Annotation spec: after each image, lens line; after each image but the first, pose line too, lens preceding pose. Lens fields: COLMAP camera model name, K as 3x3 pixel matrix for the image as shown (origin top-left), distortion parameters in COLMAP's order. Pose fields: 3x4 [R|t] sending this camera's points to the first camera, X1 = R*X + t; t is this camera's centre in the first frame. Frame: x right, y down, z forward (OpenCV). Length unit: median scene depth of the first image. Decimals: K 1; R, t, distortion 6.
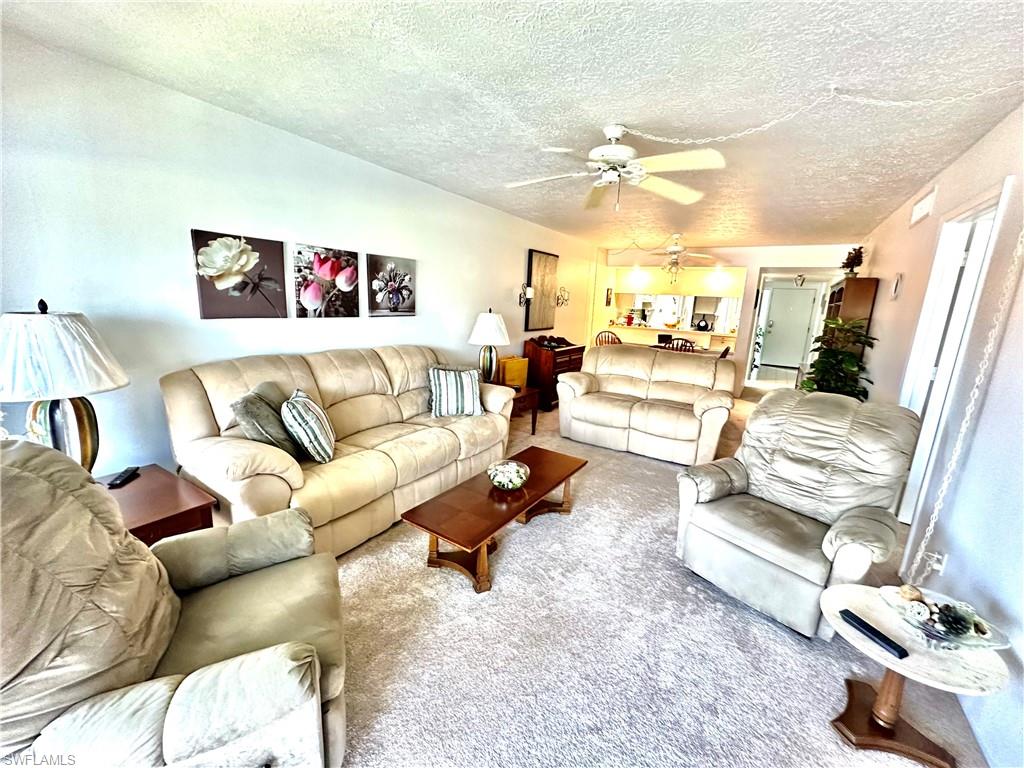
lens RADIAL K [[410.6, 0, 512.0], [0, 410.6, 384.0], [0, 0, 1]] dist [-0.000619, 0.000343]
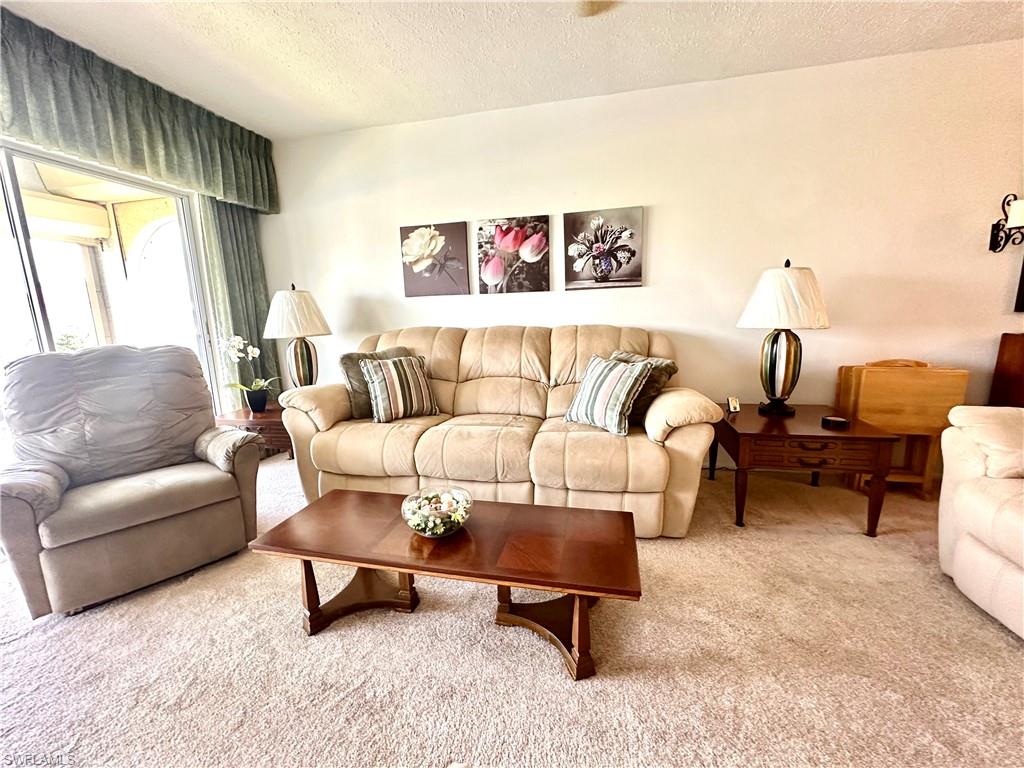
lens RADIAL K [[410.6, 0, 512.0], [0, 410.6, 384.0], [0, 0, 1]] dist [-0.000619, 0.000343]
pose [[0.343812, 0.105719, -0.933069, 0.455795], [-0.144386, 0.987778, 0.058715, -0.010652], [0.927872, 0.114535, 0.354874, 0.694718]]
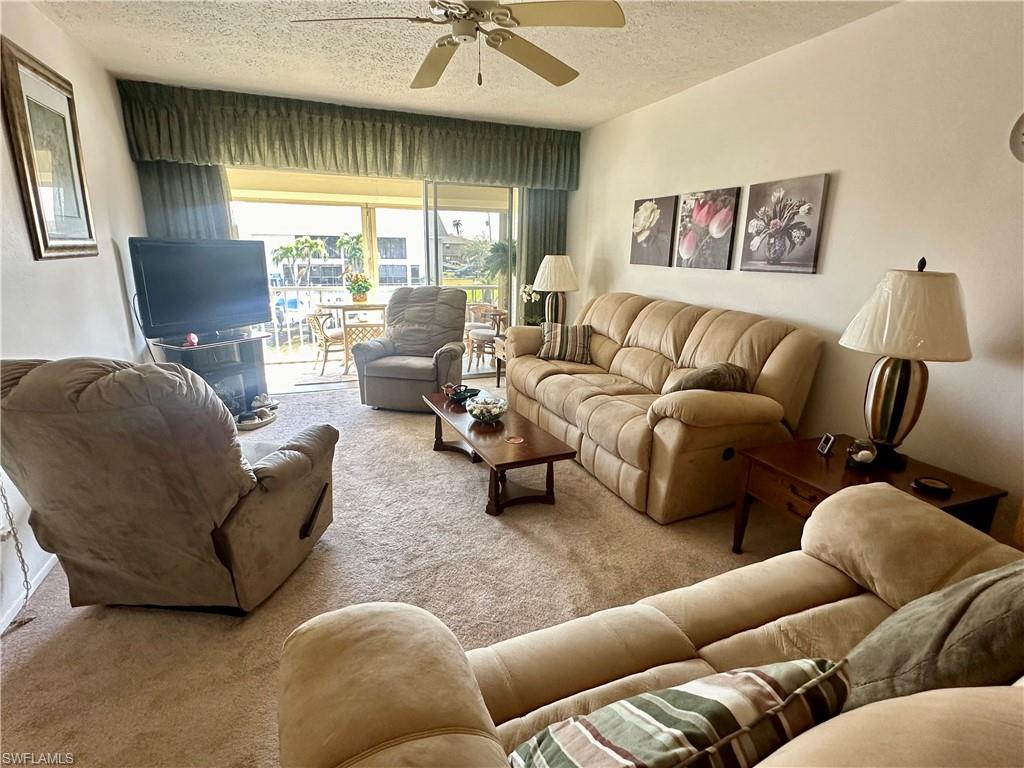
lens RADIAL K [[515.0, 0, 512.0], [0, 515.0, 384.0], [0, 0, 1]] dist [0.012158, 0.000334]
pose [[-0.582386, 0.149443, -0.799058, 0.761486], [-0.210663, 0.921632, 0.325907, -0.212601], [0.785142, 0.358136, -0.505263, 1.355282]]
